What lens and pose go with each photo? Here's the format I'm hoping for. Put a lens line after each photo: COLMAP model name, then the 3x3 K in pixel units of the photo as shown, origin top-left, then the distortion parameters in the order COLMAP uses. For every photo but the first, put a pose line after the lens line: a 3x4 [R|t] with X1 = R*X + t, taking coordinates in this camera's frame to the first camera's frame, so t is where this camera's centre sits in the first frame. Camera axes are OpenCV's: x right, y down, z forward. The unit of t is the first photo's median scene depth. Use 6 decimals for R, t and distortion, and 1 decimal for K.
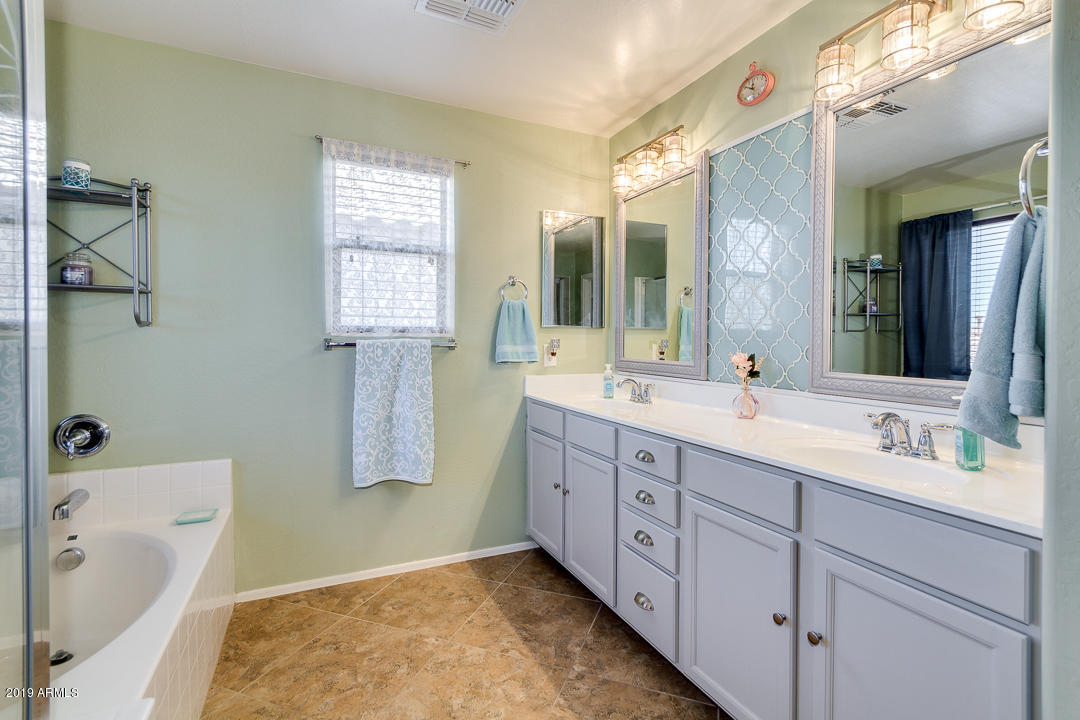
lens RADIAL K [[500.7, 0, 544.2], [0, 500.7, 342.4], [0, 0, 1]] dist [0.002688, 0.000282]
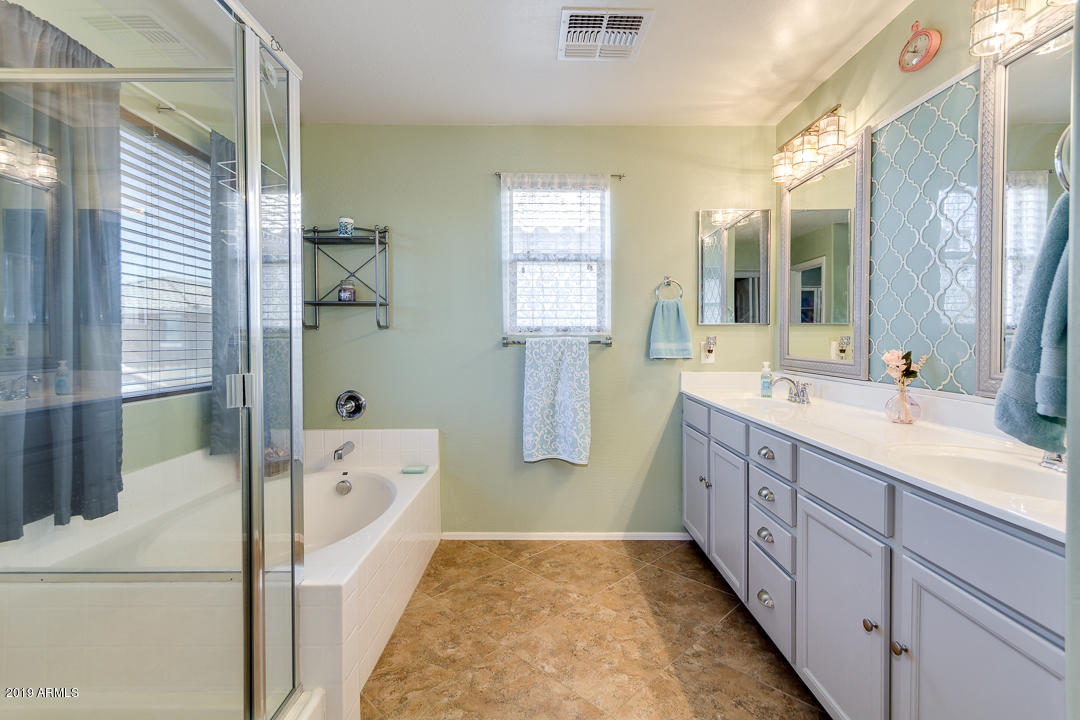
lens RADIAL K [[509.9, 0, 546.6], [0, 509.9, 342.6], [0, 0, 1]] dist [0.000183, 0.000623]
pose [[0.905988, -0.001604, -0.423301, 0.203583], [0.002805, 0.999994, 0.002214, 0.003306], [0.423295, -0.003193, 0.905986, -0.091623]]
